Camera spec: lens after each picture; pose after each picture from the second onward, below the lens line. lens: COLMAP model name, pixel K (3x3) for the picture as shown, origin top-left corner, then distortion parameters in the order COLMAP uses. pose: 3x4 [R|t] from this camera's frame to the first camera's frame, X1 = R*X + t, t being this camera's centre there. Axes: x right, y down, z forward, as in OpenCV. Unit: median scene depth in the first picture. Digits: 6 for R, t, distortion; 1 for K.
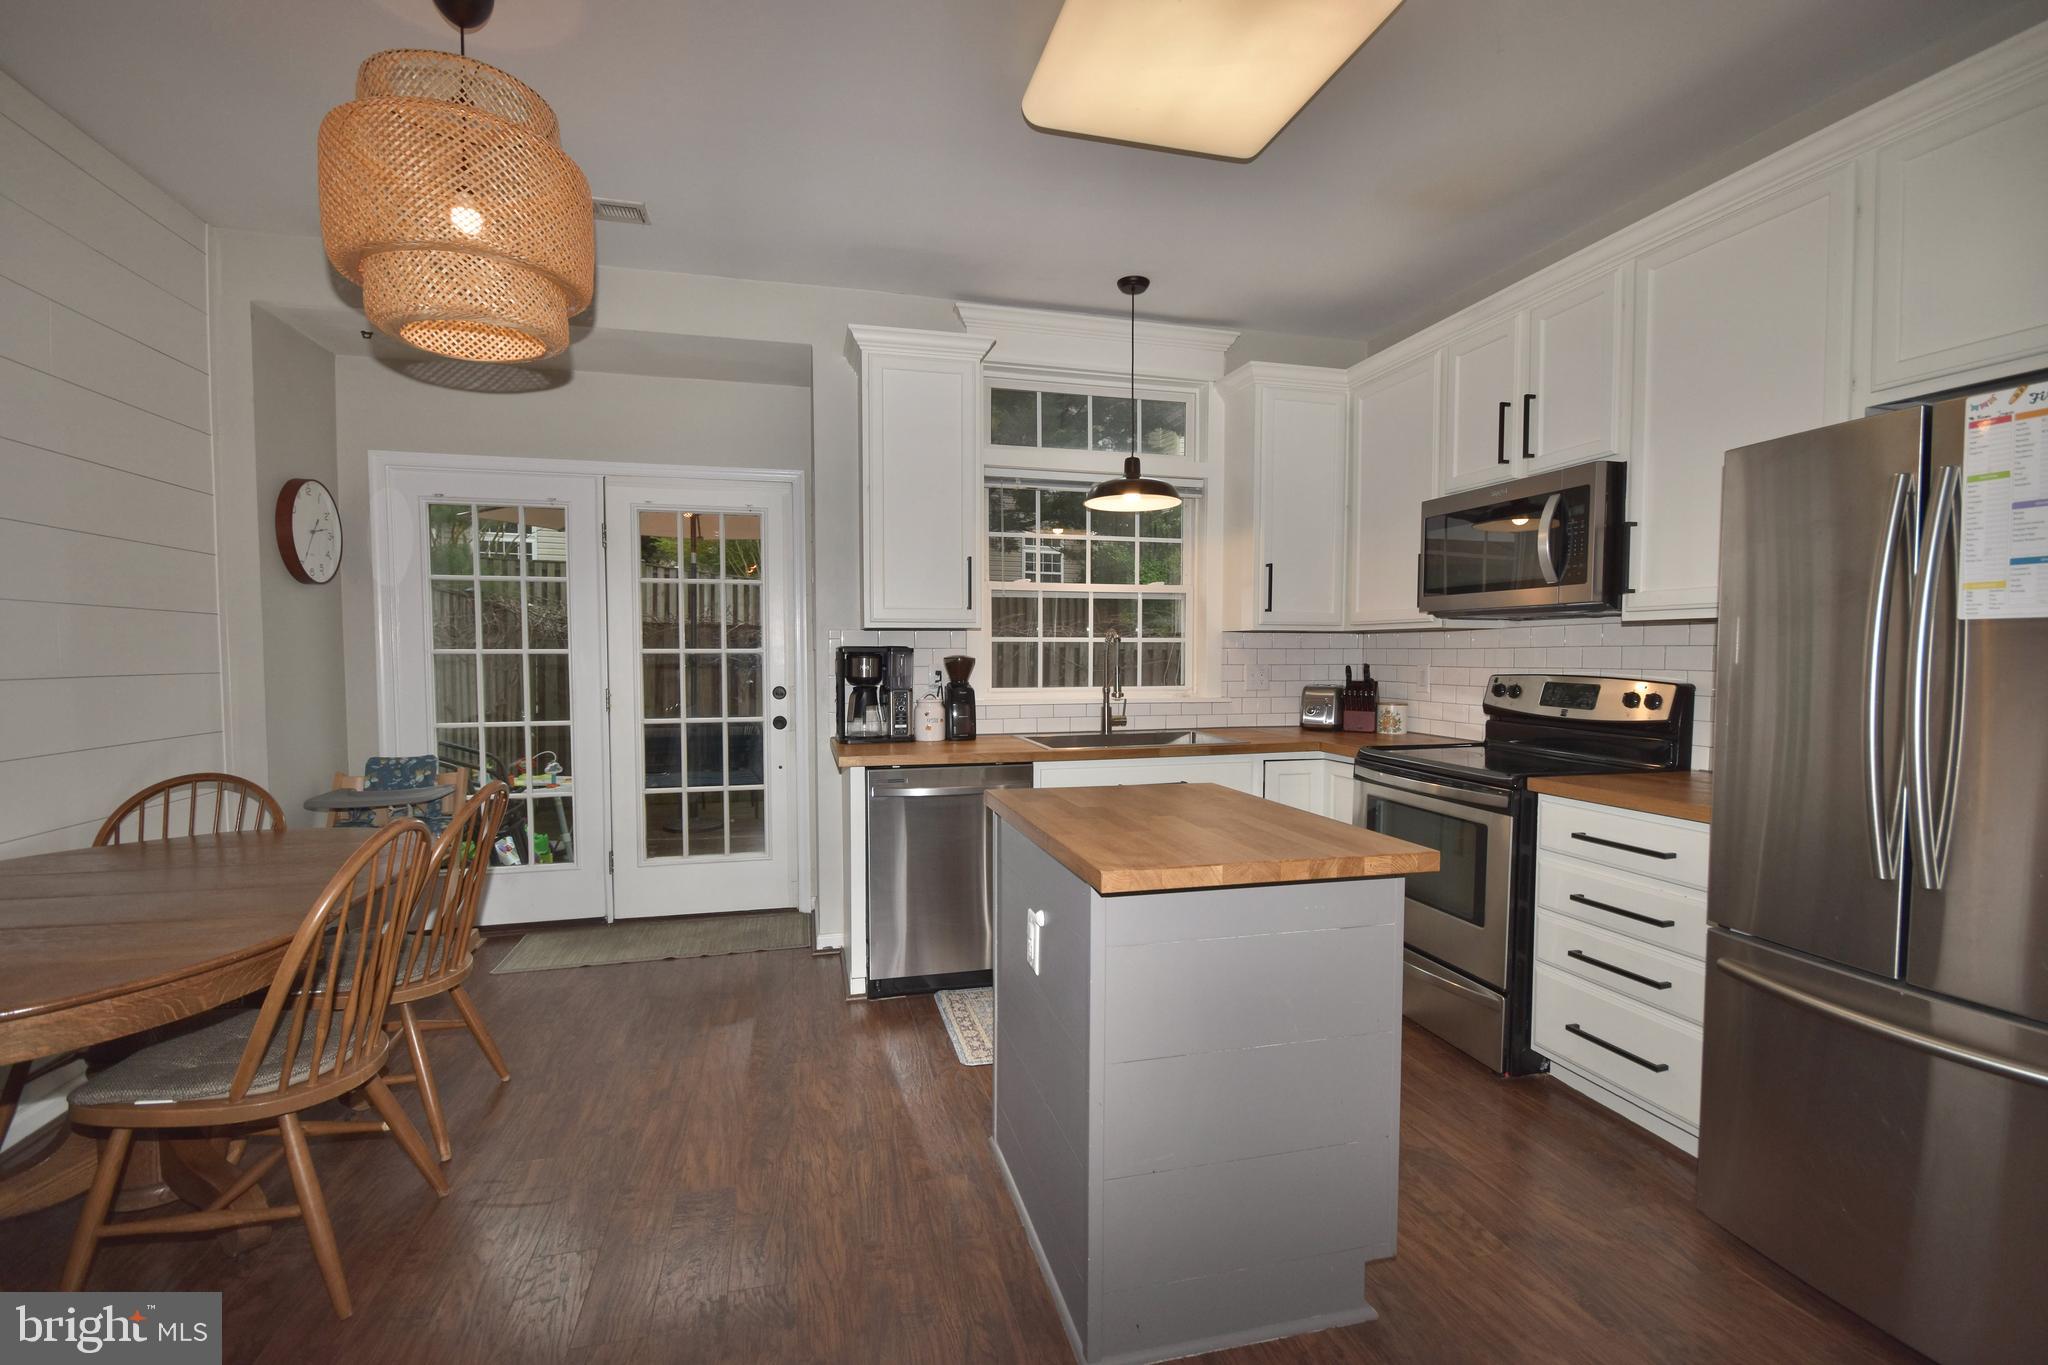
lens RADIAL K [[904.8, 0, 1024.0], [0, 904.8, 682.5], [0, 0, 1]] dist [0.000934, -0.000133]
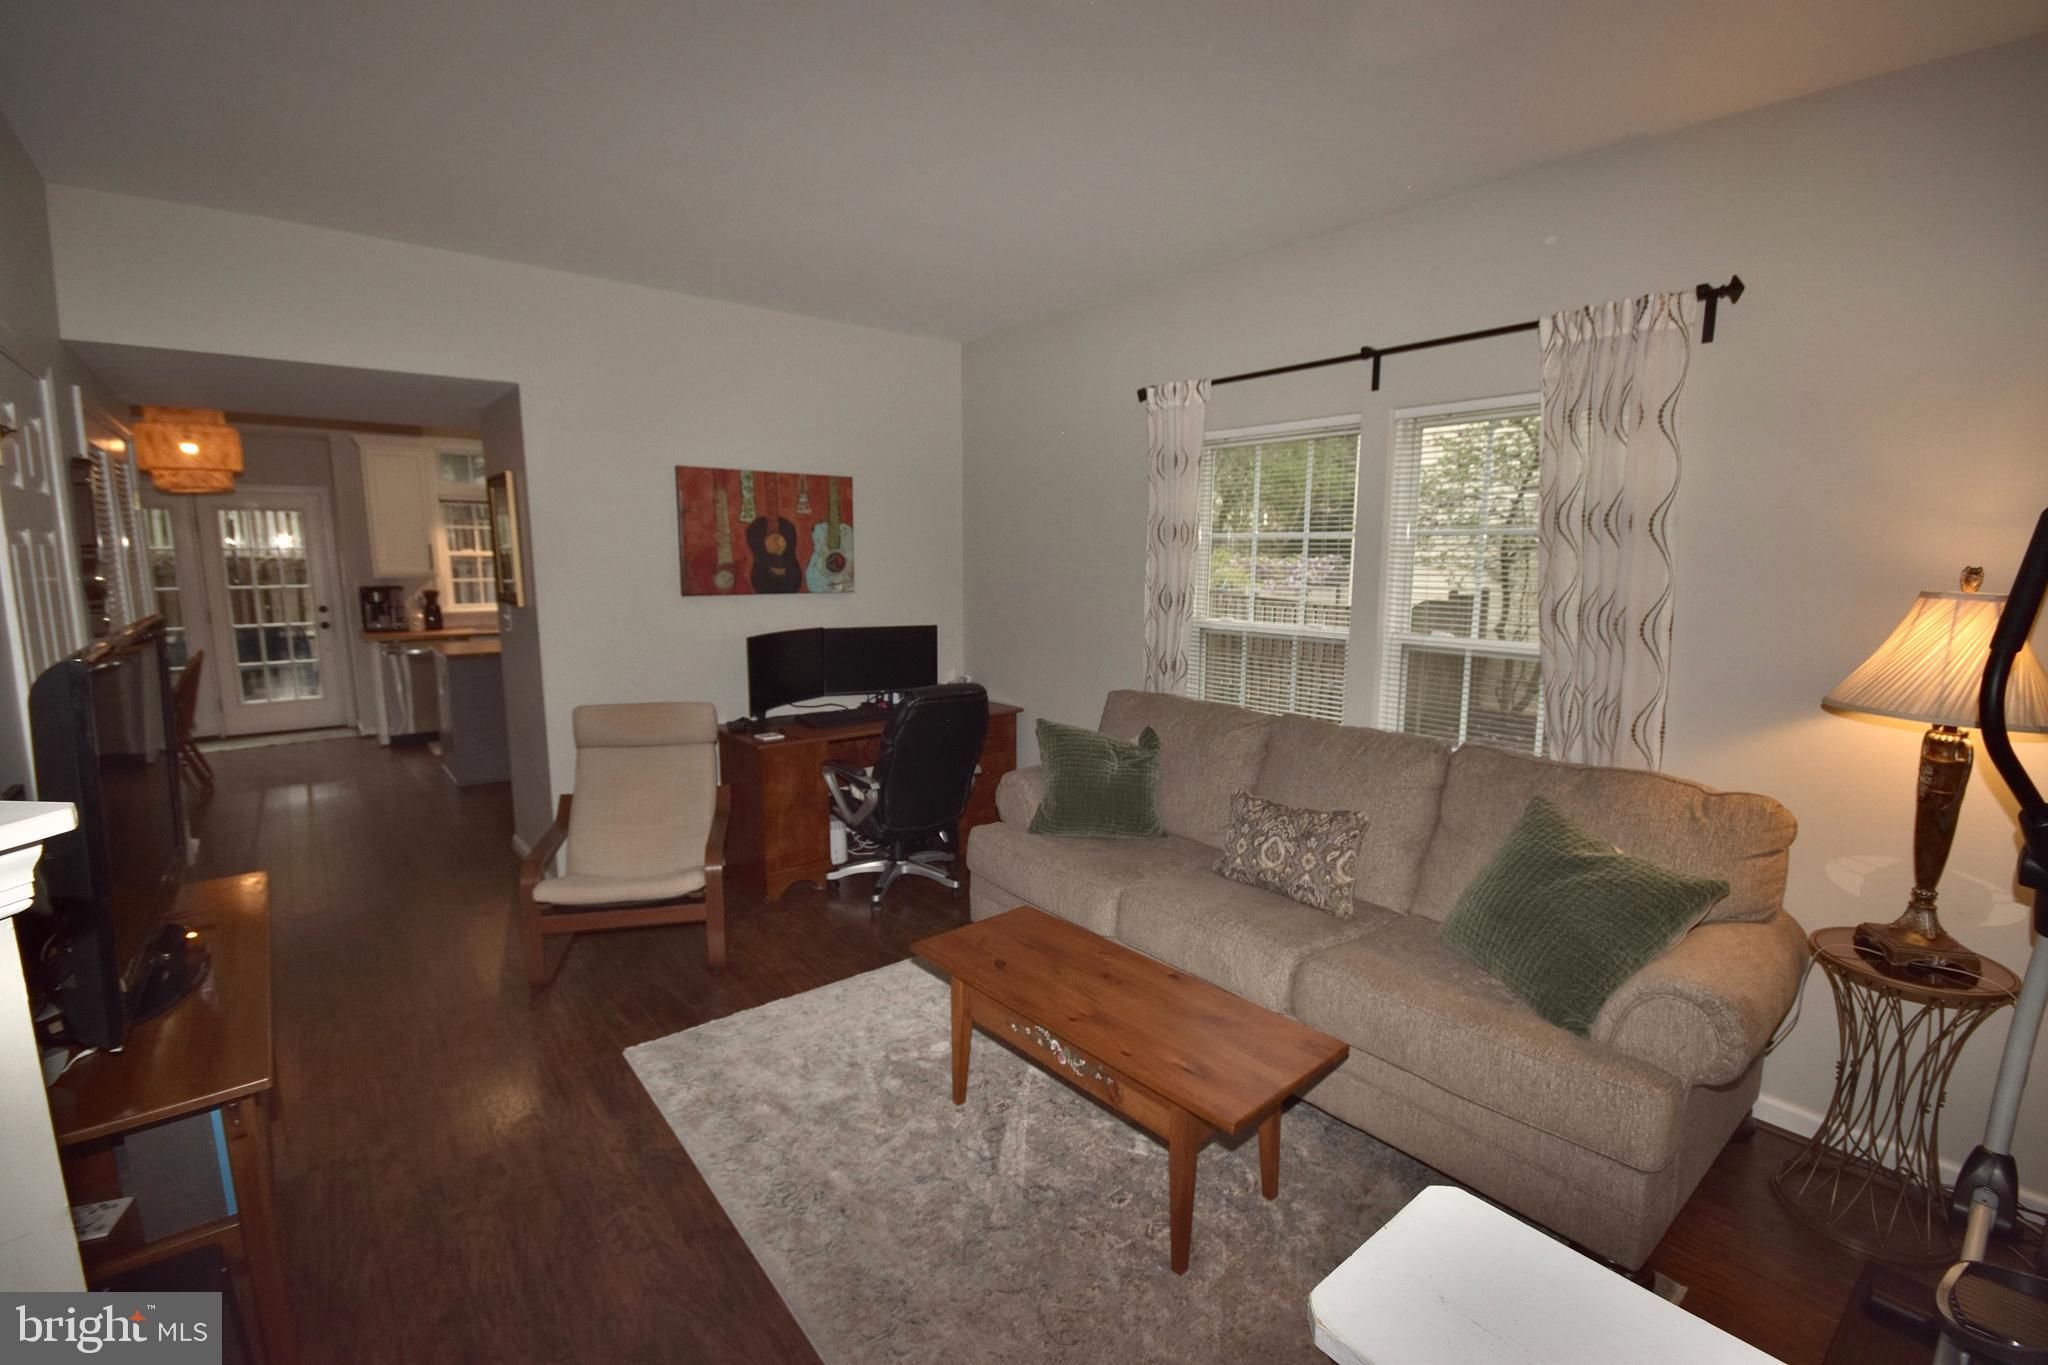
lens RADIAL K [[904.8, 0, 1024.0], [0, 904.8, 682.5], [0, 0, 1]] dist [0.000934, -0.000133]
pose [[0.903065, -0.064049, 0.424702, 0.289843], [0.016585, 0.993281, 0.114530, -0.035633], [-0.429184, -0.096384, 0.898060, -1.626121]]
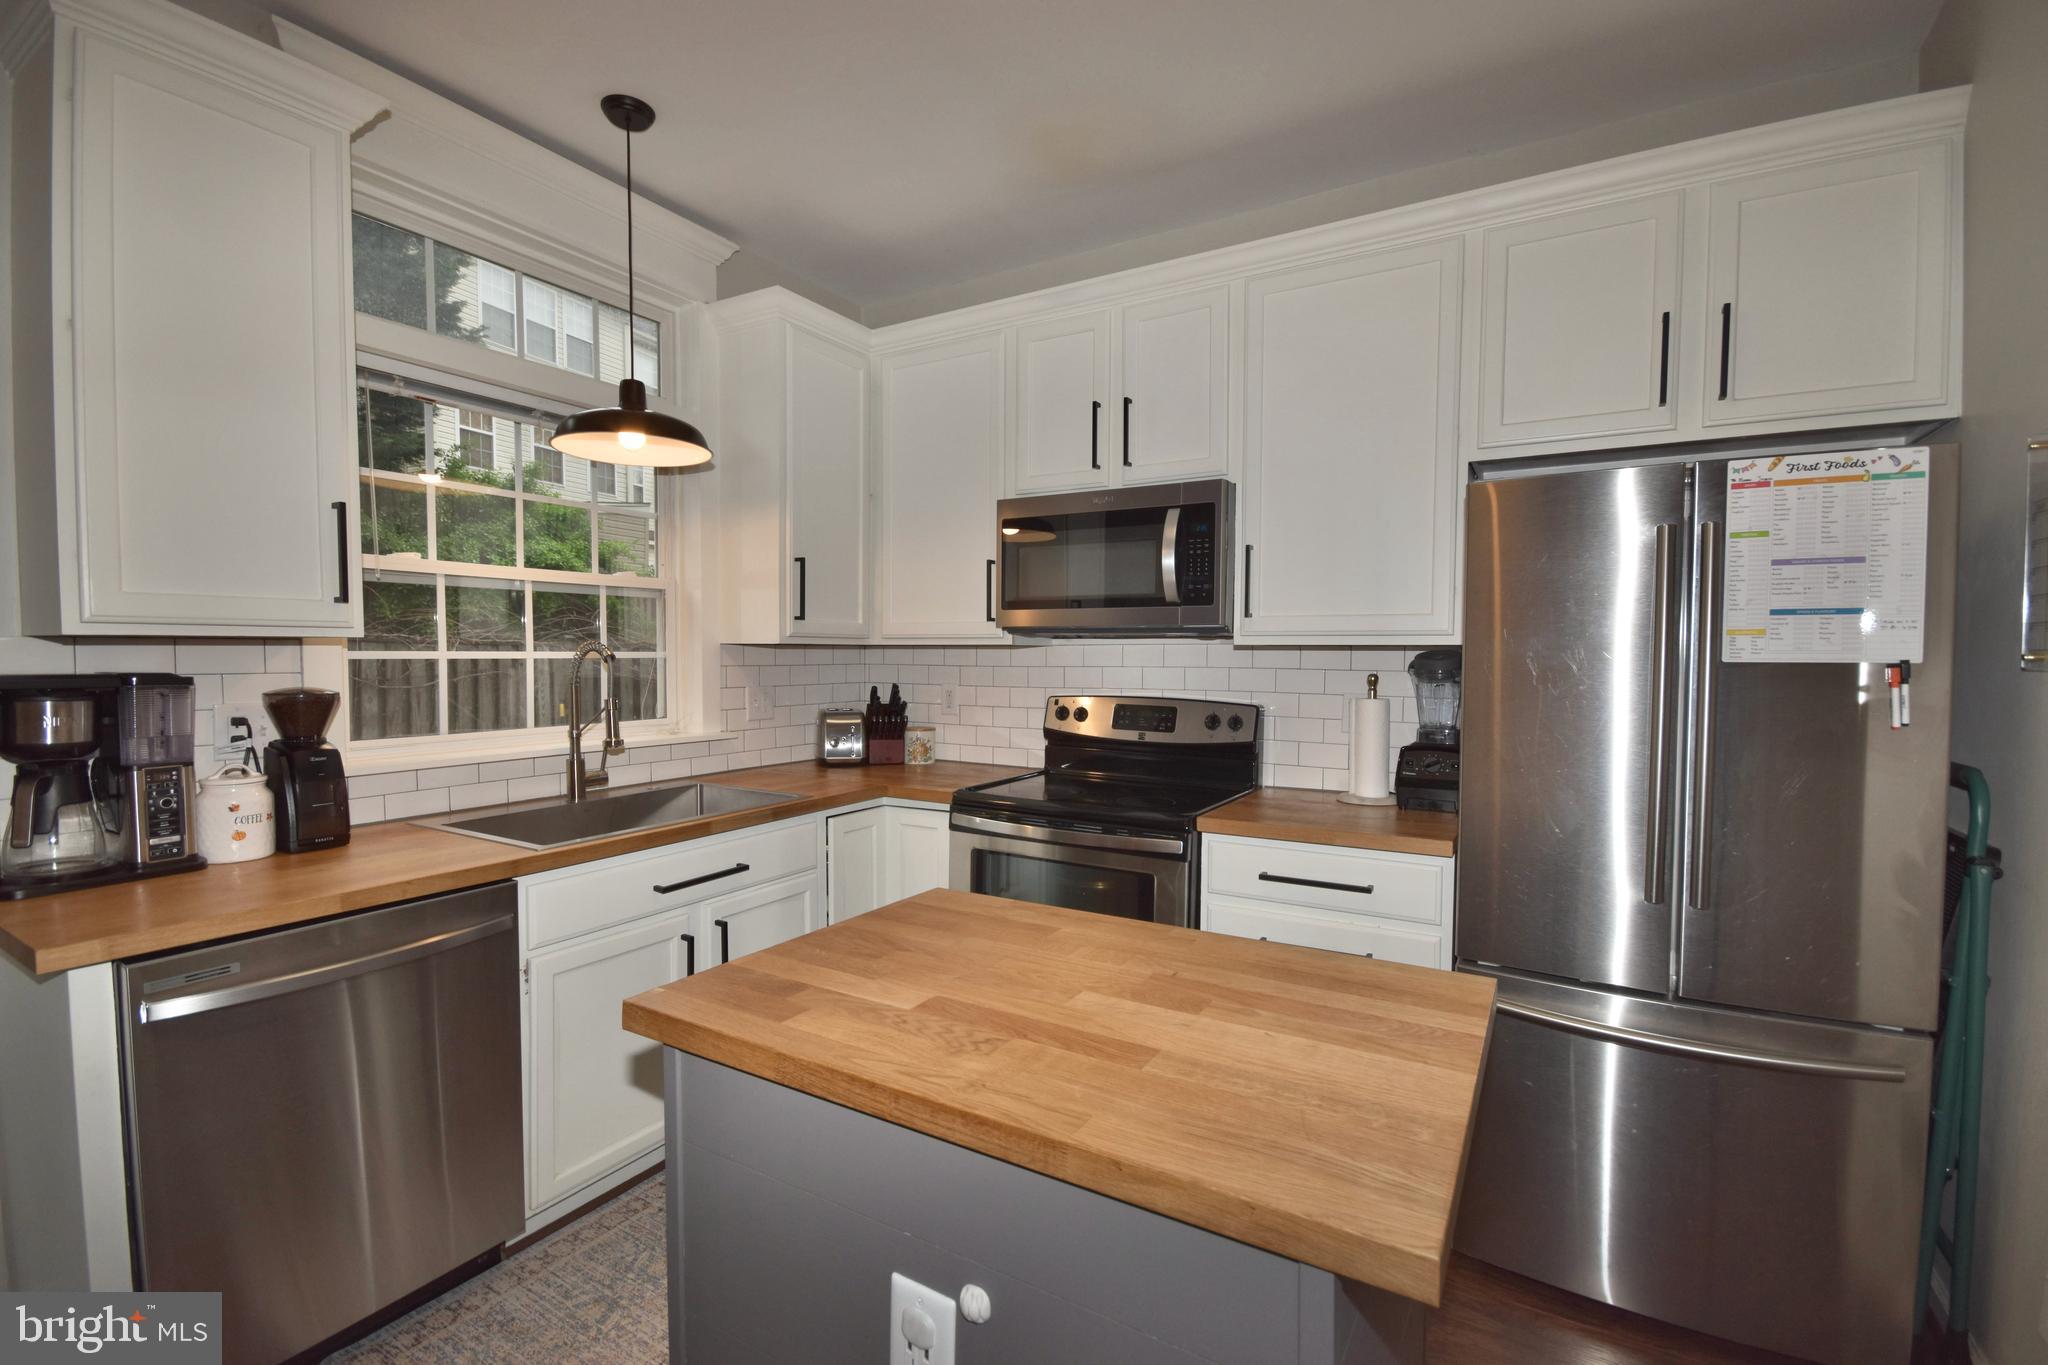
lens RADIAL K [[904.8, 0, 1024.0], [0, 904.8, 682.5], [0, 0, 1]] dist [0.000934, -0.000133]
pose [[0.714239, -0.021360, 0.699576, -0.150329], [0.020446, 0.999744, 0.009651, -0.031770], [-0.699603, 0.007411, 0.714493, 0.354586]]
